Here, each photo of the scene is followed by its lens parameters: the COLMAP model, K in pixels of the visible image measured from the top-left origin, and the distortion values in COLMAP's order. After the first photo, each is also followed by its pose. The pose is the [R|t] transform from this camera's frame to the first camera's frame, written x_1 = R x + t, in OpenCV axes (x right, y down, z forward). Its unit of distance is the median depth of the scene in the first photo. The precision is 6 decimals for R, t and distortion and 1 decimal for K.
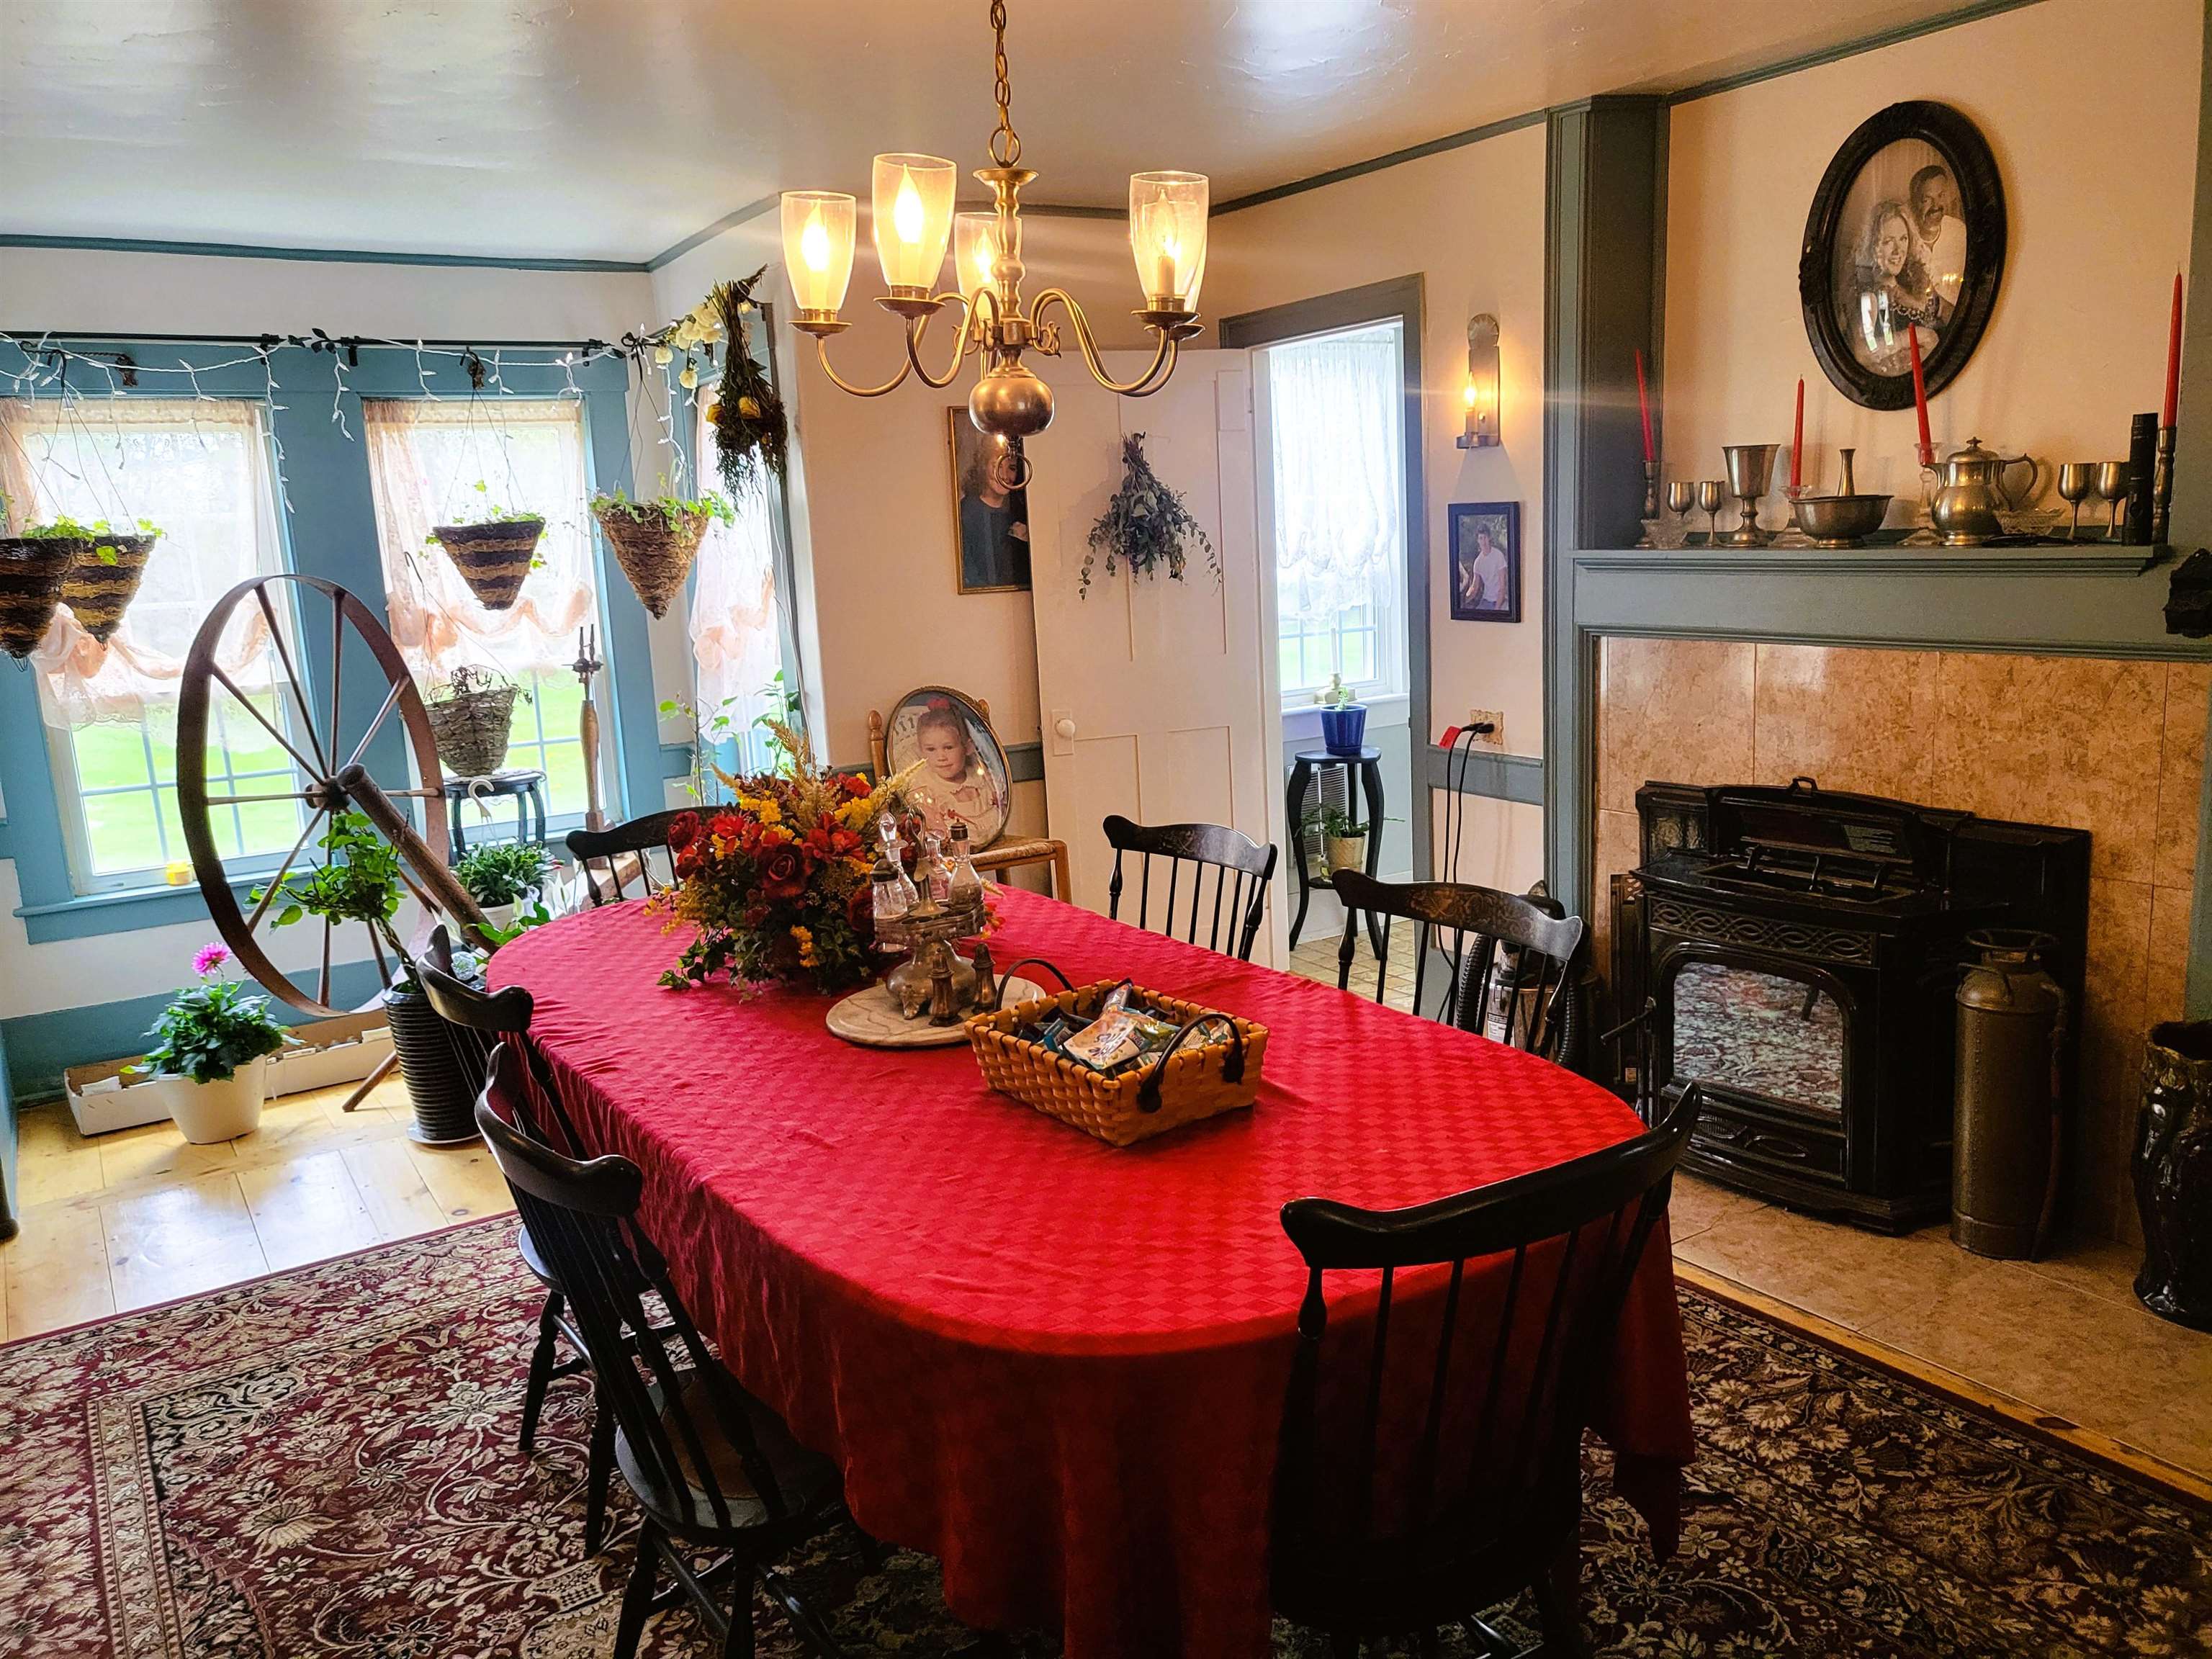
lens RADIAL K [[1694.2, 0, 1105.3], [0, 1694.2, 857.2], [0, 0, 1]] dist [0.005011, 0.009052]
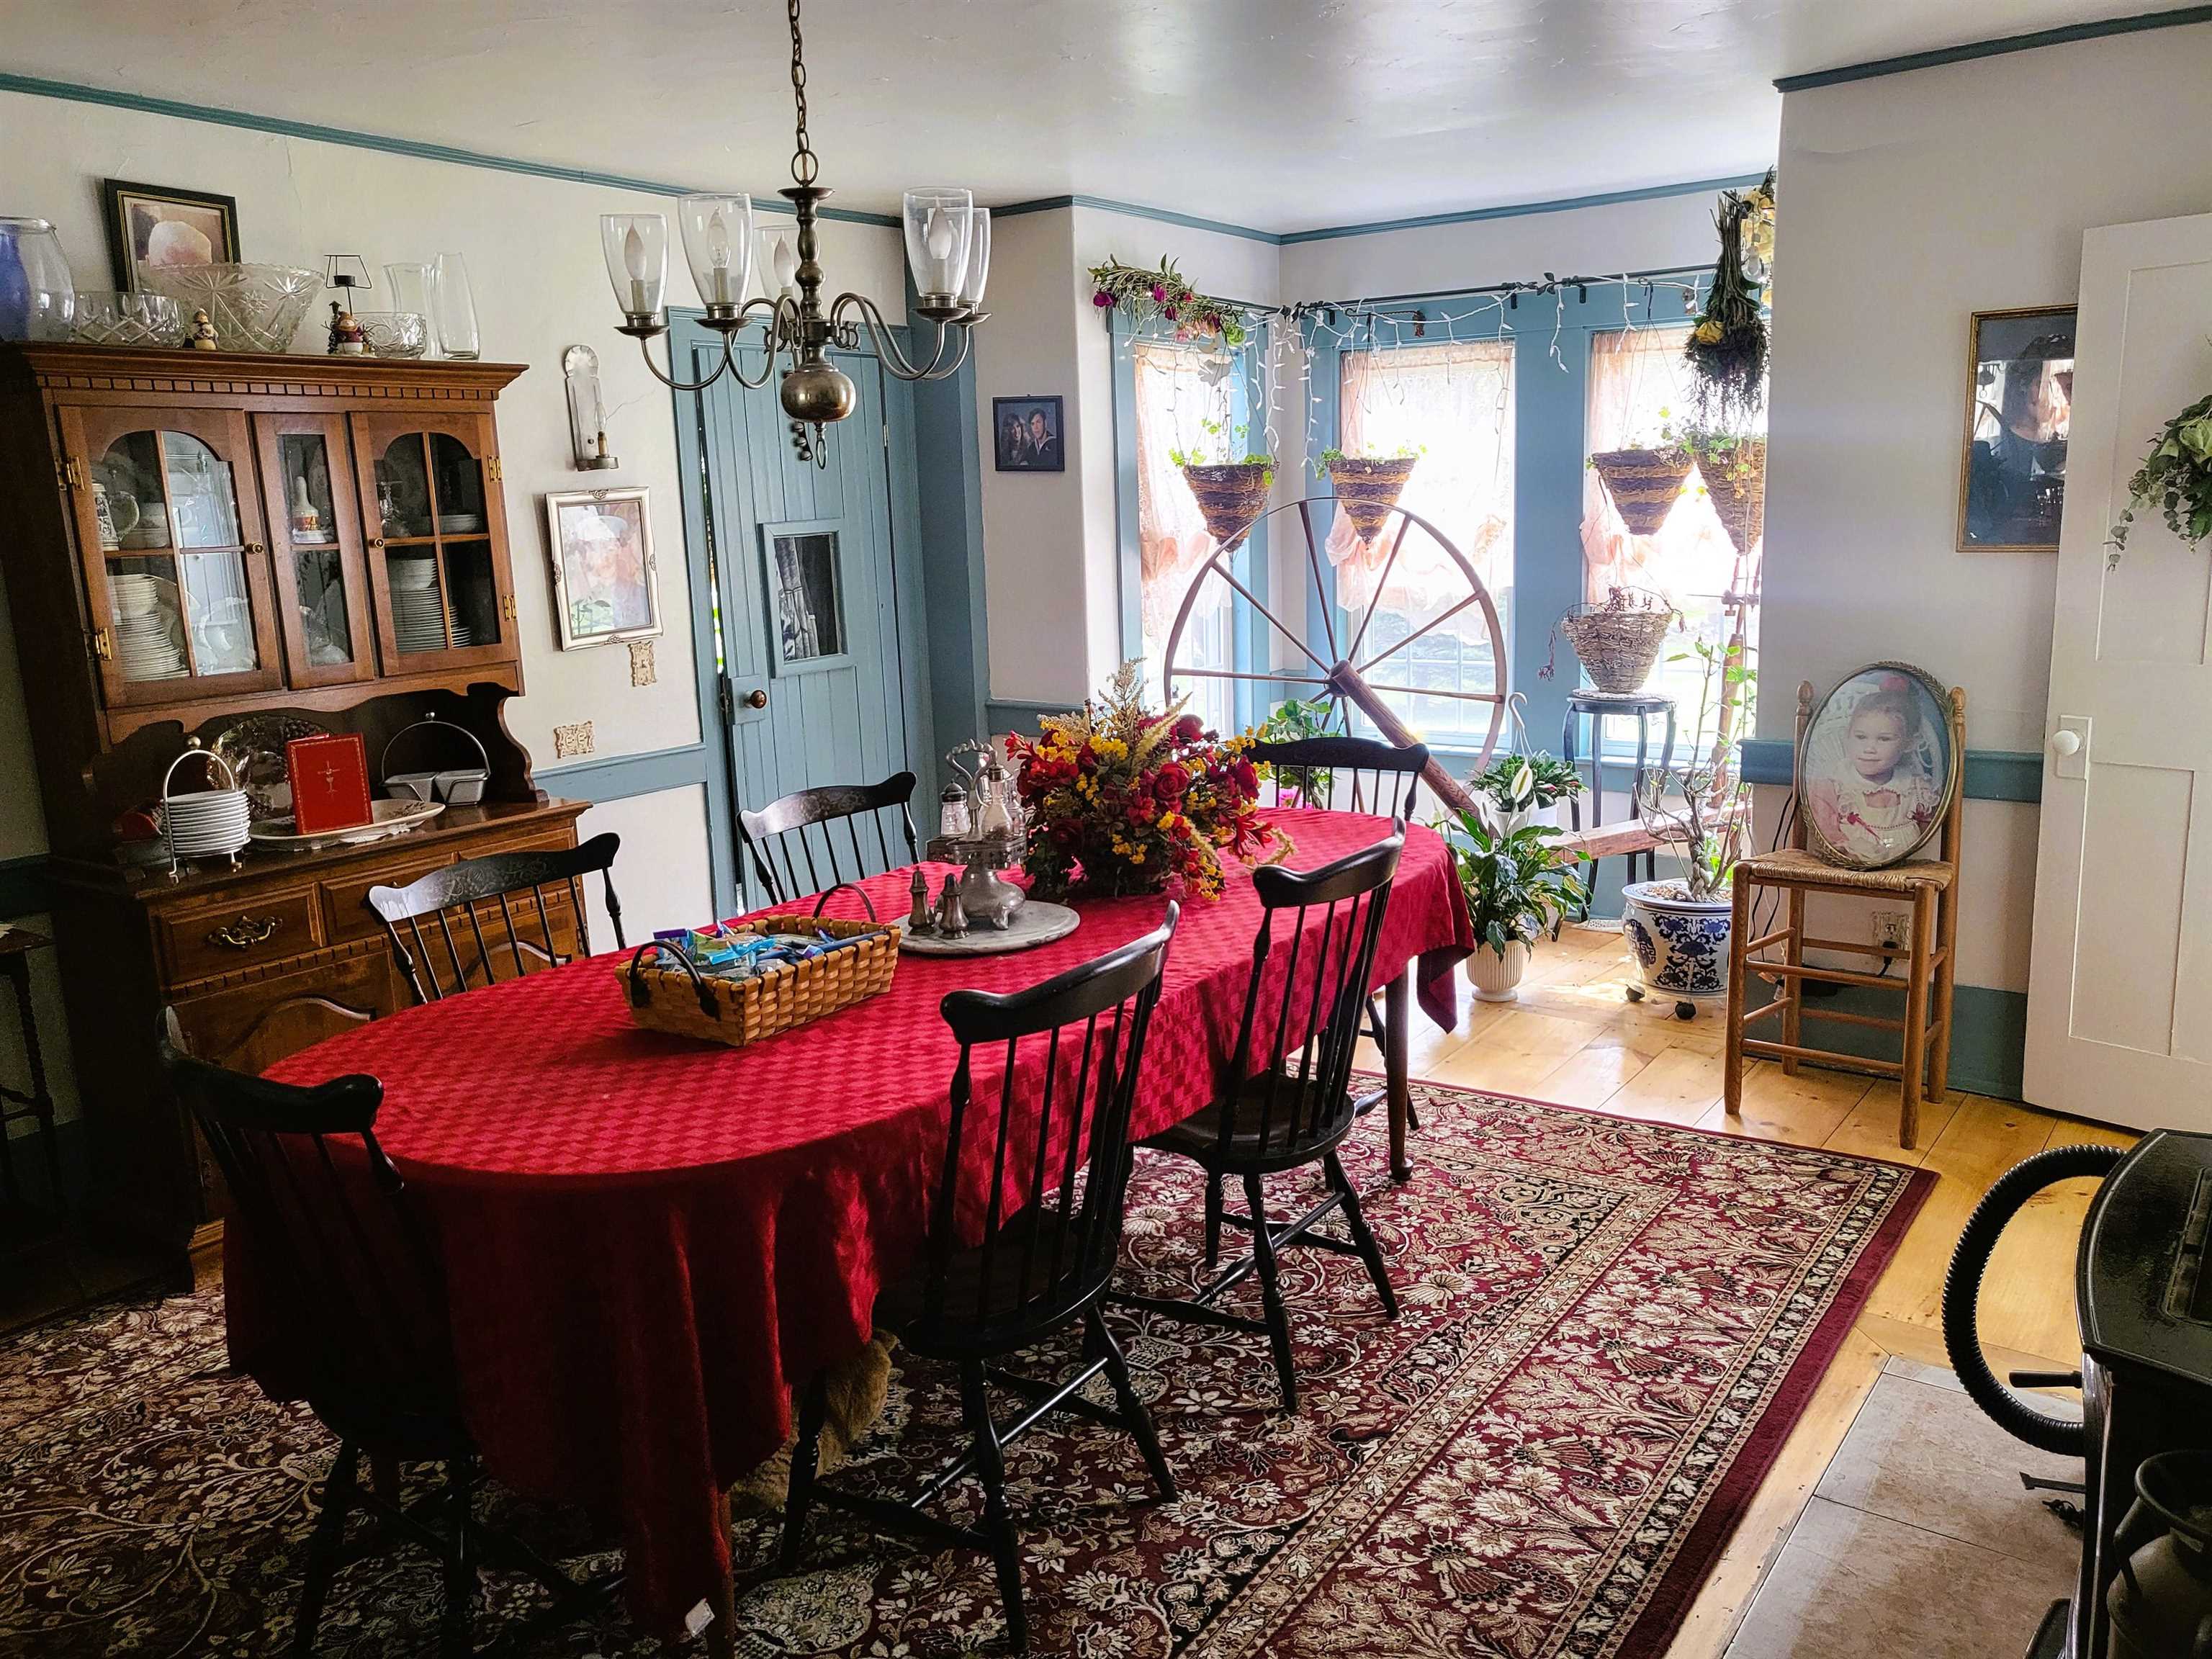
lens RADIAL K [[1692.4, 0, 1106.0], [0, 1692.4, 829.5], [0, 0, 1]] dist [0.000492, 0.000773]
pose [[0.355912, 0.218708, -0.908567, 0.512648], [-0.171442, 0.971009, 0.166581, -0.092014], [0.918659, 0.096478, 0.383090, 0.343292]]
